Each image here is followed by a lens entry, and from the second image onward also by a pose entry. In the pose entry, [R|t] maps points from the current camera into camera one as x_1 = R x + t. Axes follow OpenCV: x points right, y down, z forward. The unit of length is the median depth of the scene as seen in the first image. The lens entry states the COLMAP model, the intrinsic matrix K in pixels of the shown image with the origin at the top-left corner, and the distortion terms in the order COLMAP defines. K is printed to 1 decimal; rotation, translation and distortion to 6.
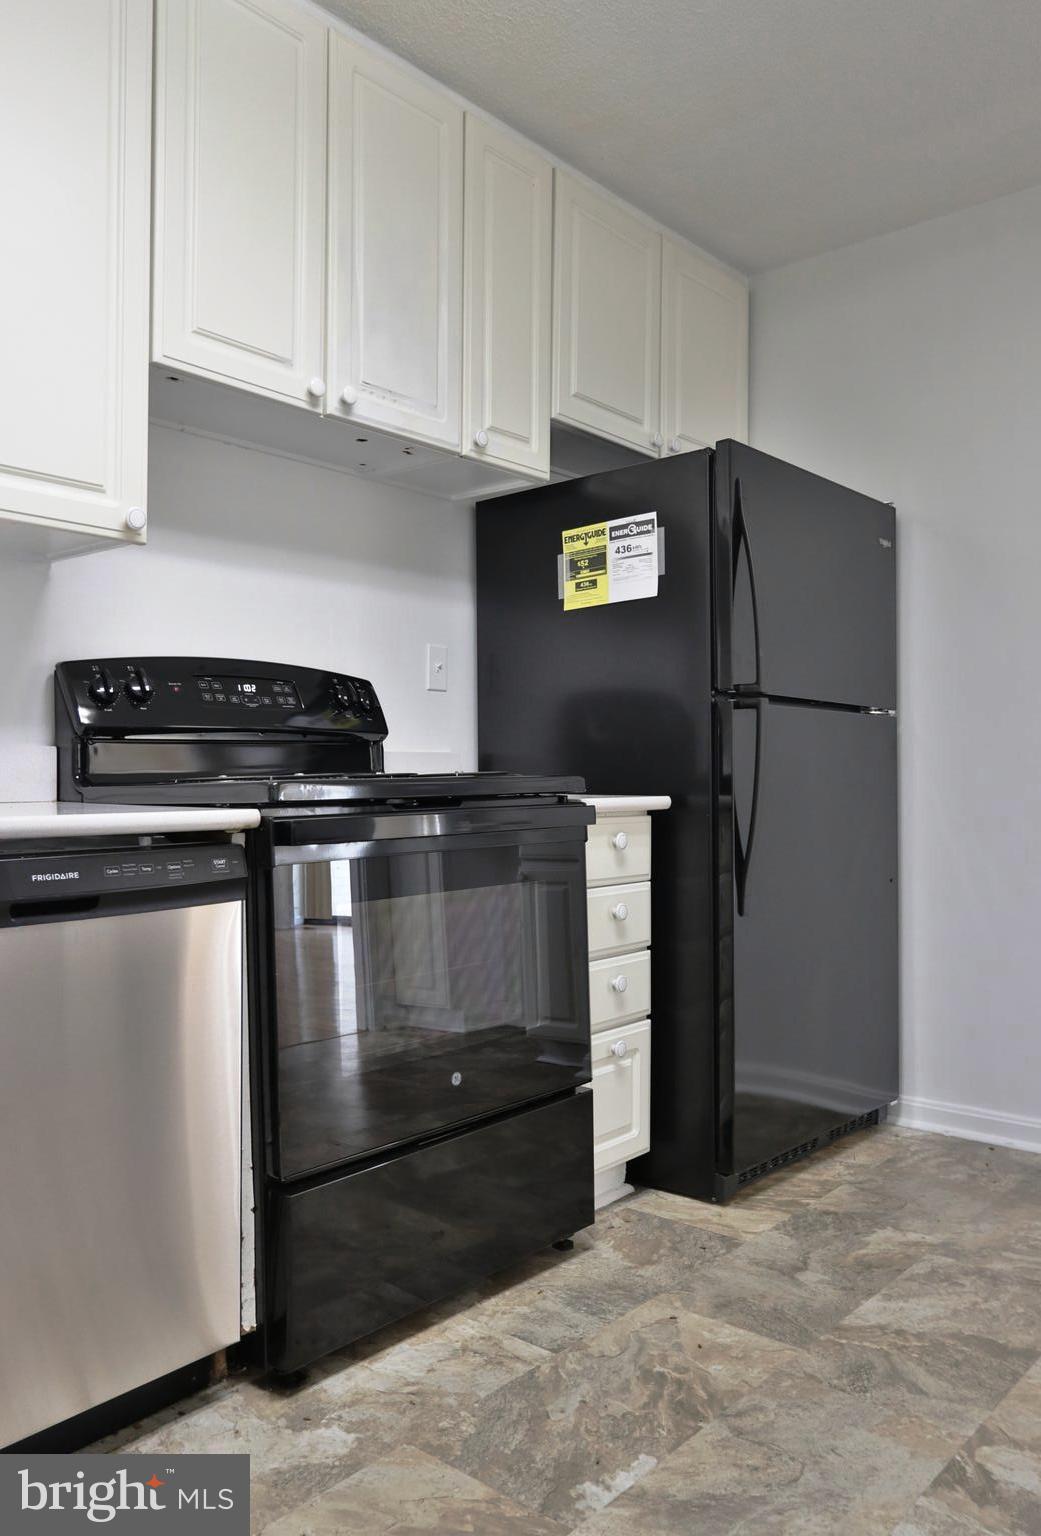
lens RADIAL K [[1105.2, 0, 520.5], [0, 1105.2, 768.0], [0, 0, 1]] dist [-0.004126, 0.003235]
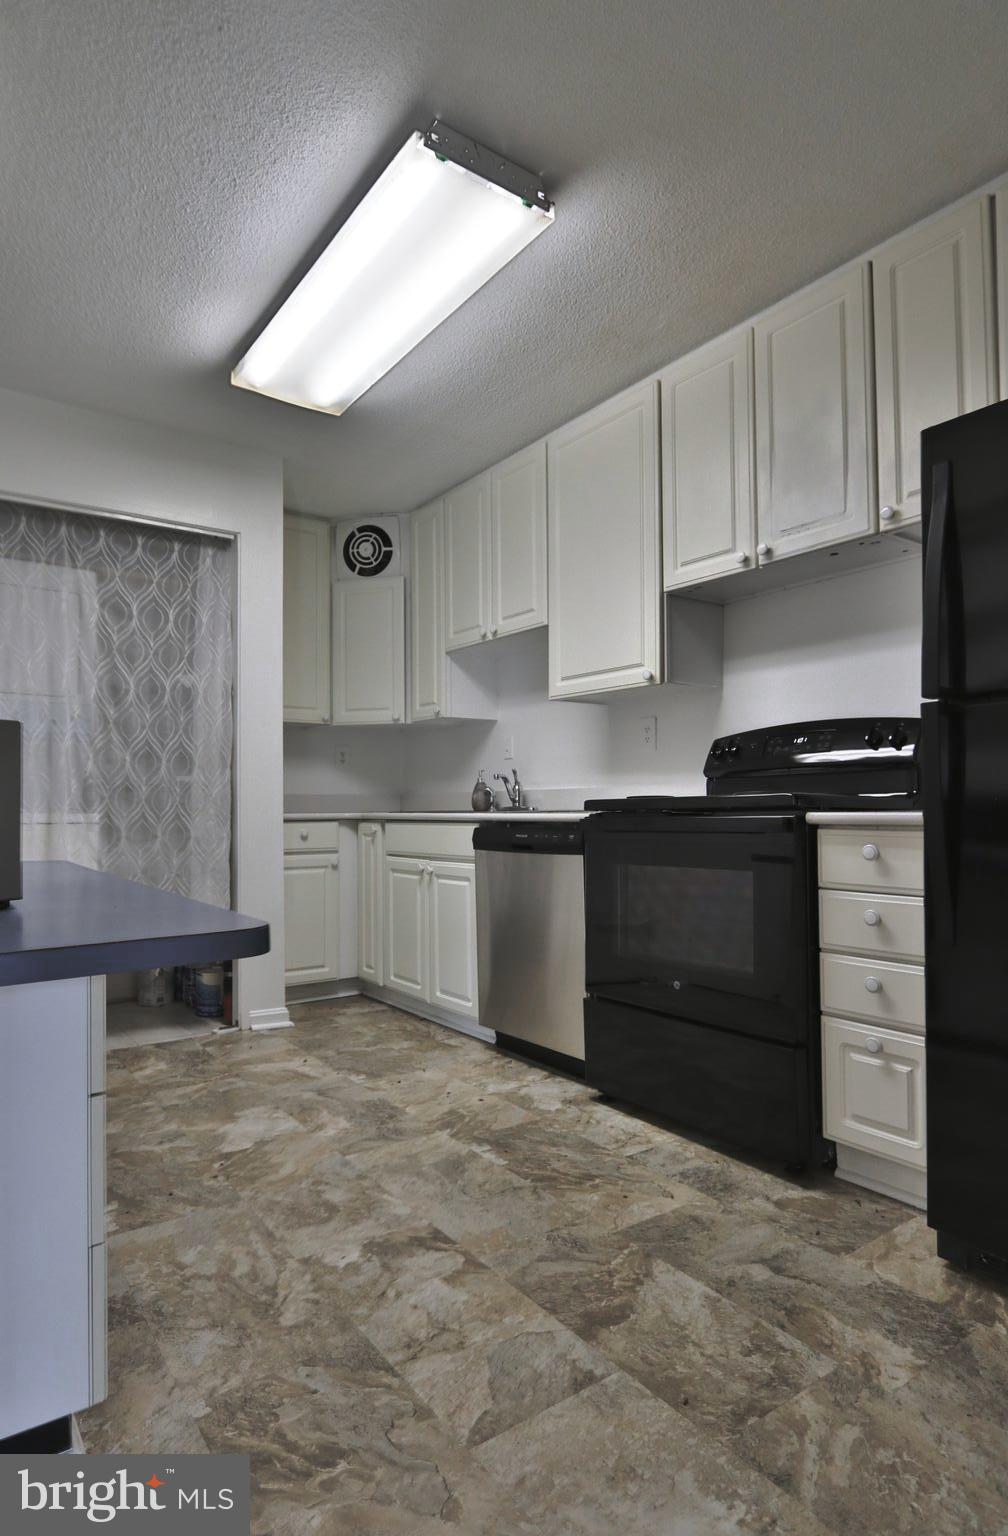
lens RADIAL K [[771.3, 0, 504.0], [0, 771.3, 768.0], [0, 0, 1]] dist [-0.000800, -0.000139]
pose [[-0.159636, -0.054229, -0.985685, 1.124209], [0.012397, 0.998301, -0.056930, 0.030343], [0.987098, -0.021308, -0.158693, 0.962509]]
